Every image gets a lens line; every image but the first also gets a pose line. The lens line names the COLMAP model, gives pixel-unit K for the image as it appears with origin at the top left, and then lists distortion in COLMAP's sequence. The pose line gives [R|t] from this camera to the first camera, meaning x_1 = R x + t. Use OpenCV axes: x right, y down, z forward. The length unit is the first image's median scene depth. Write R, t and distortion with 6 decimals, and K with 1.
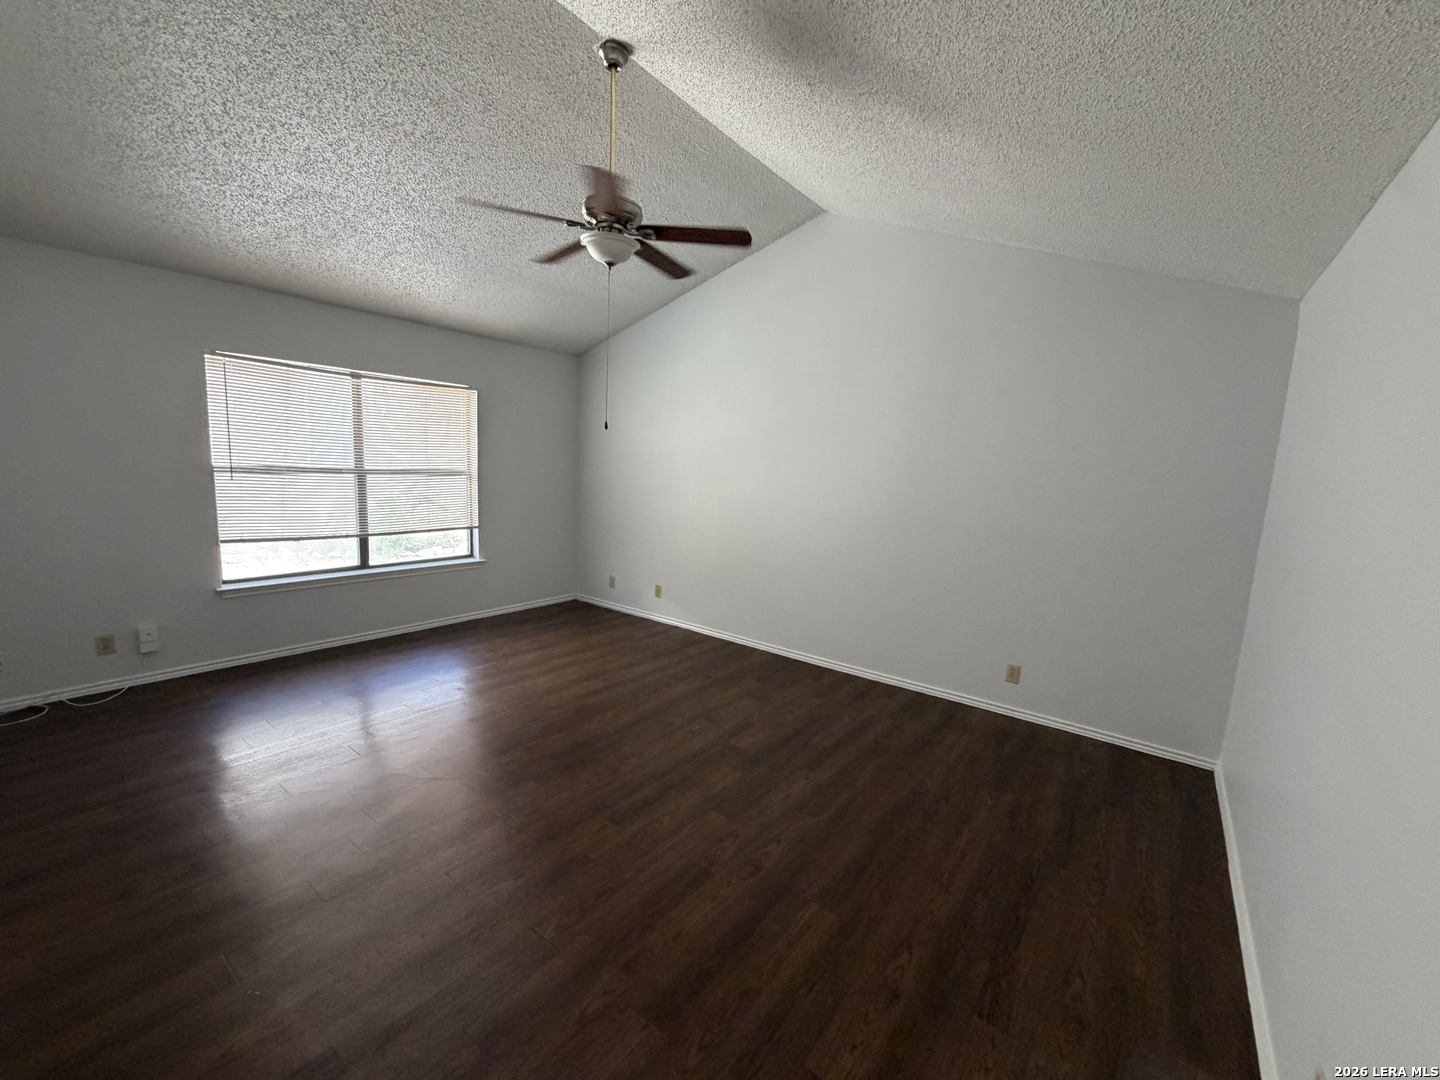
lens RADIAL K [[604.8, 0, 721.7], [0, 604.8, 539.4], [0, 0, 1]] dist [-0.001813, 0.000998]
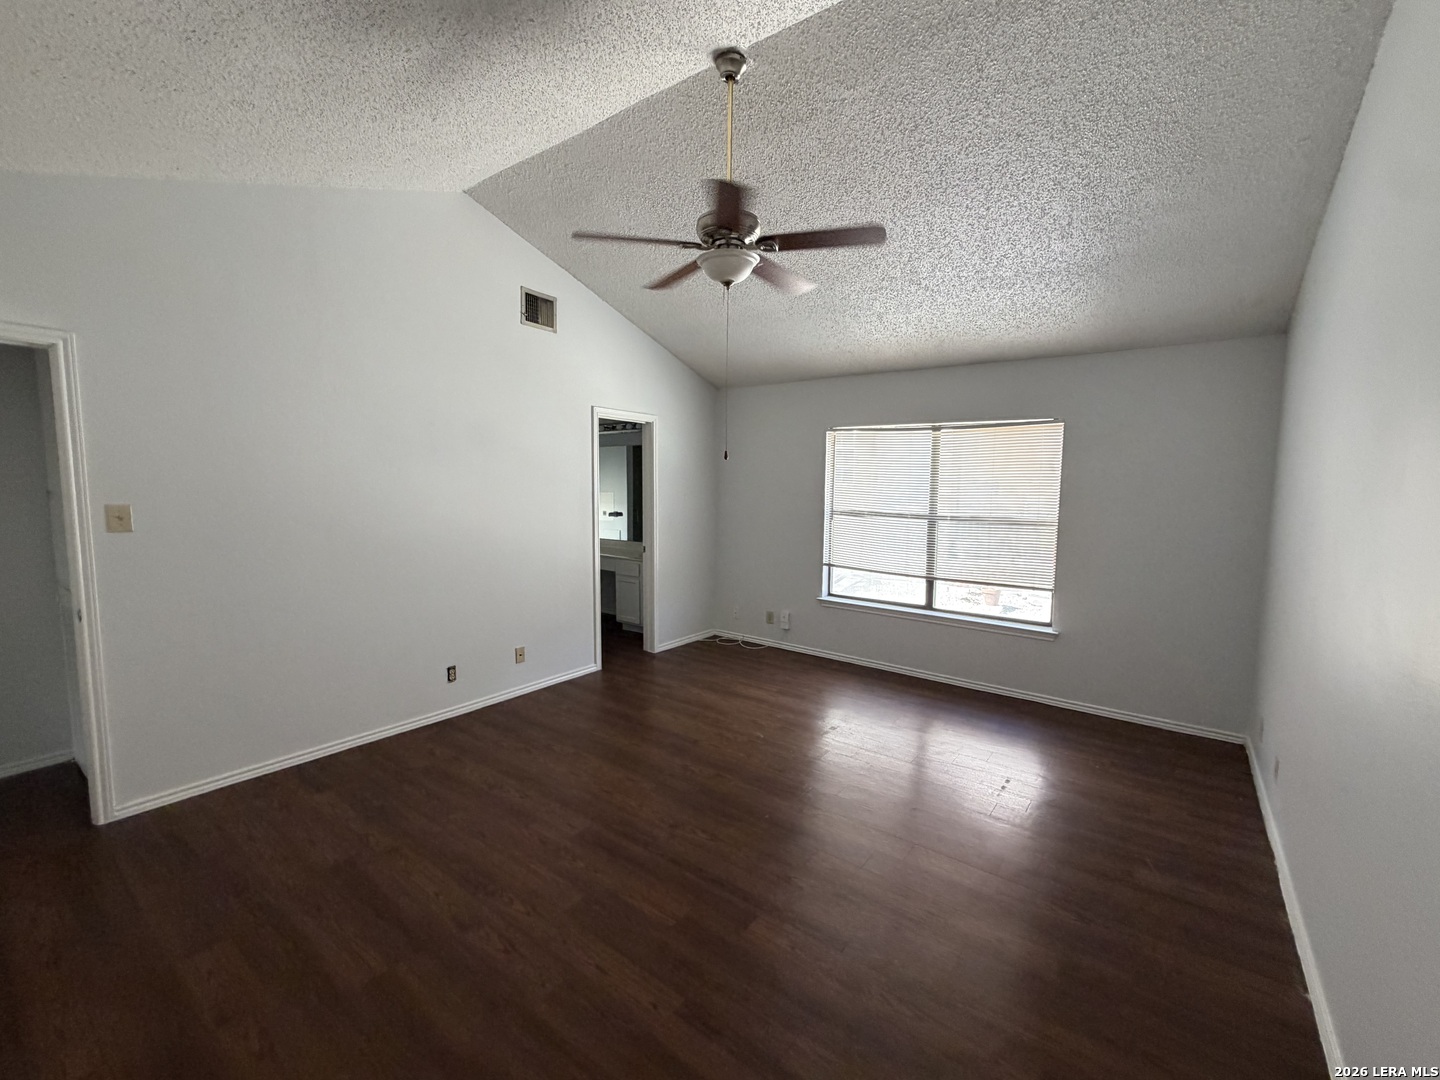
lens RADIAL K [[604.8, 0, 721.4], [0, 604.8, 540.1], [0, 0, 1]] dist [-0.001813, 0.000998]
pose [[-0.007582, 0.041555, -0.999107, 0.467806], [-0.151498, 0.987555, 0.042224, -0.062324], [0.988429, 0.151682, -0.001193, 0.645310]]
